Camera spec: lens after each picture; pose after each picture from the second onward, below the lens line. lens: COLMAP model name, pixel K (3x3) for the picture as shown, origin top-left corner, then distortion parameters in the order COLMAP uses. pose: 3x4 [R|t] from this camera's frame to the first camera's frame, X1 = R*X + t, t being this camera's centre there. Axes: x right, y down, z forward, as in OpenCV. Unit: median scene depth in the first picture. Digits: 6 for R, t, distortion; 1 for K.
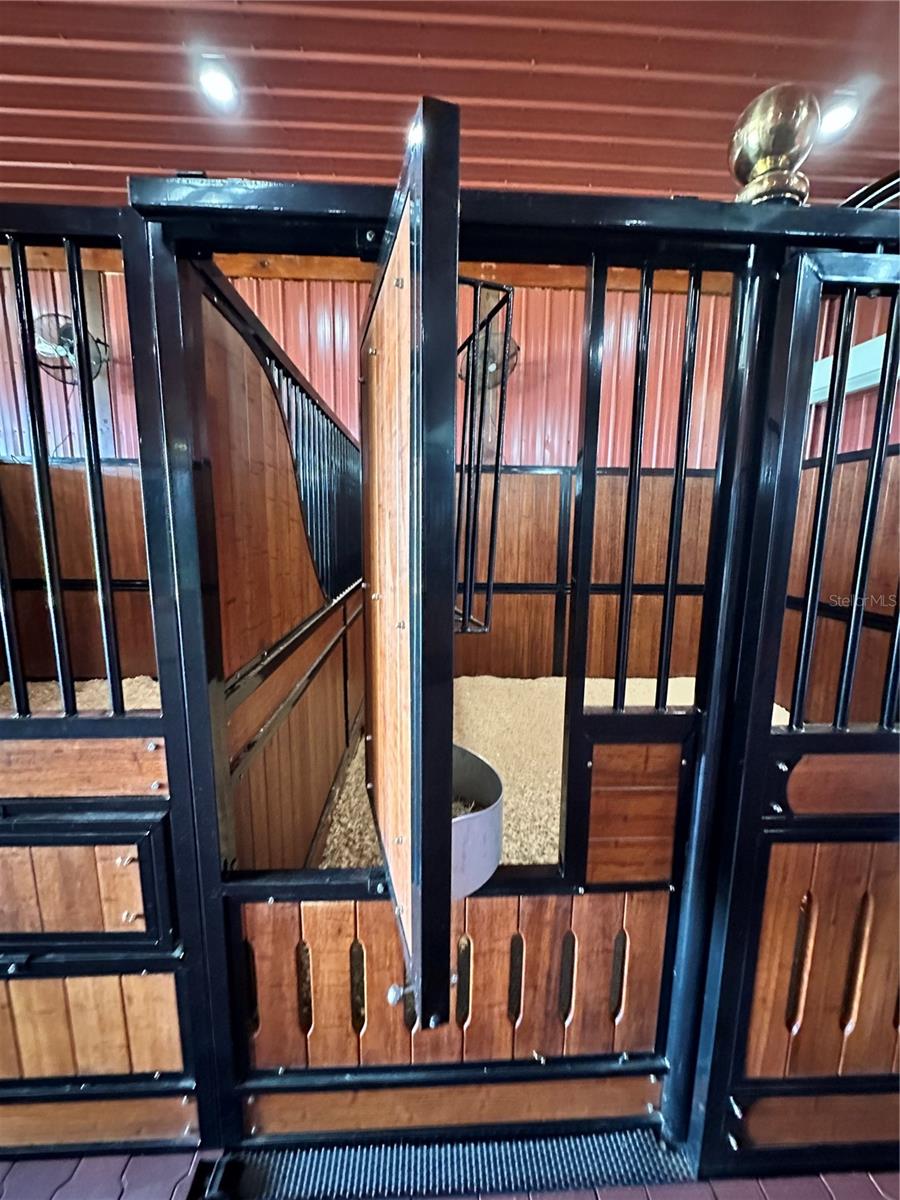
lens RADIAL K [[480.7, 0, 448.6], [0, 480.7, 600.8], [0, 0, 1]] dist [-0.000774, -0.000145]
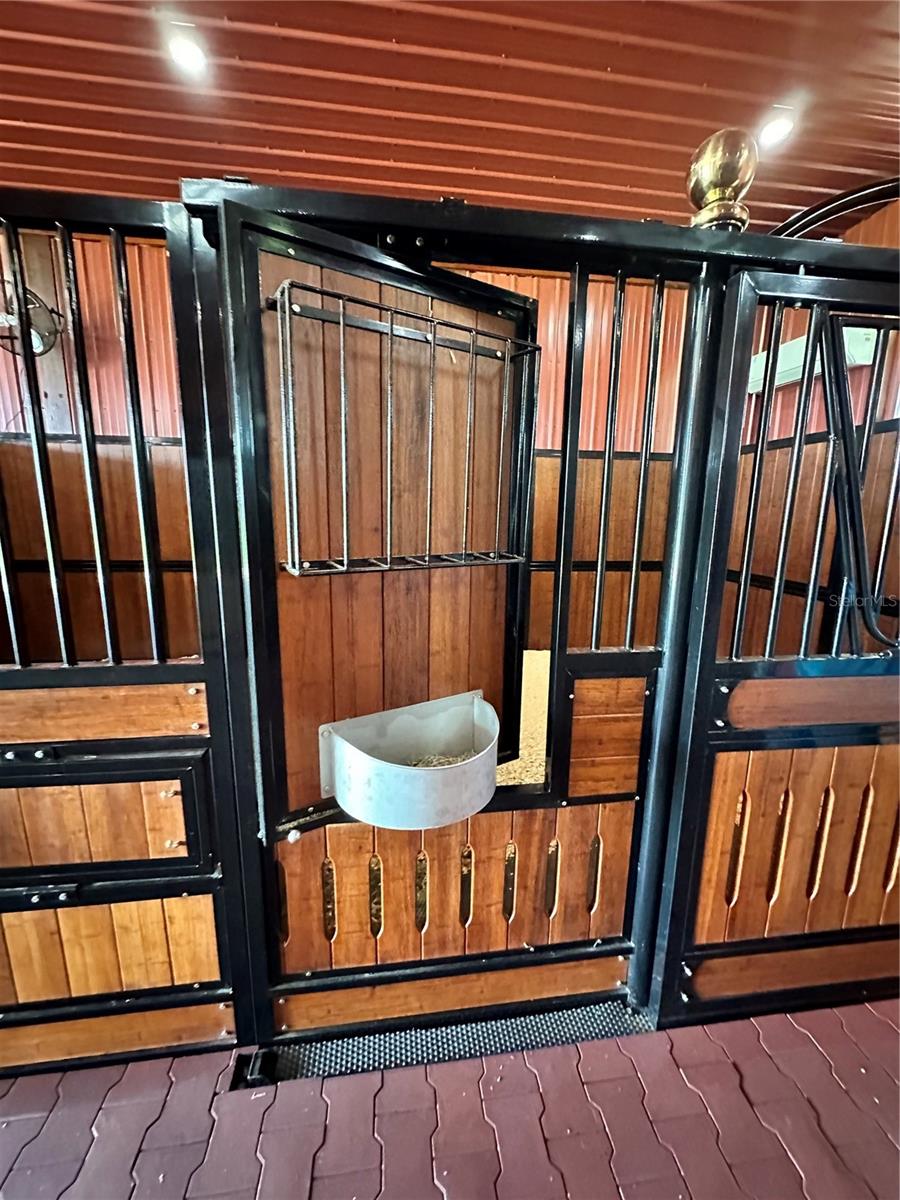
lens RADIAL K [[480.7, 0, 448.4], [0, 480.7, 601.6], [0, 0, 1]] dist [-0.000774, -0.000145]
pose [[0.996279, -0.014845, 0.084896, -0.105373], [0.011947, 0.999332, 0.034543, 0.057858], [-0.085352, -0.033400, 0.995791, -0.149362]]
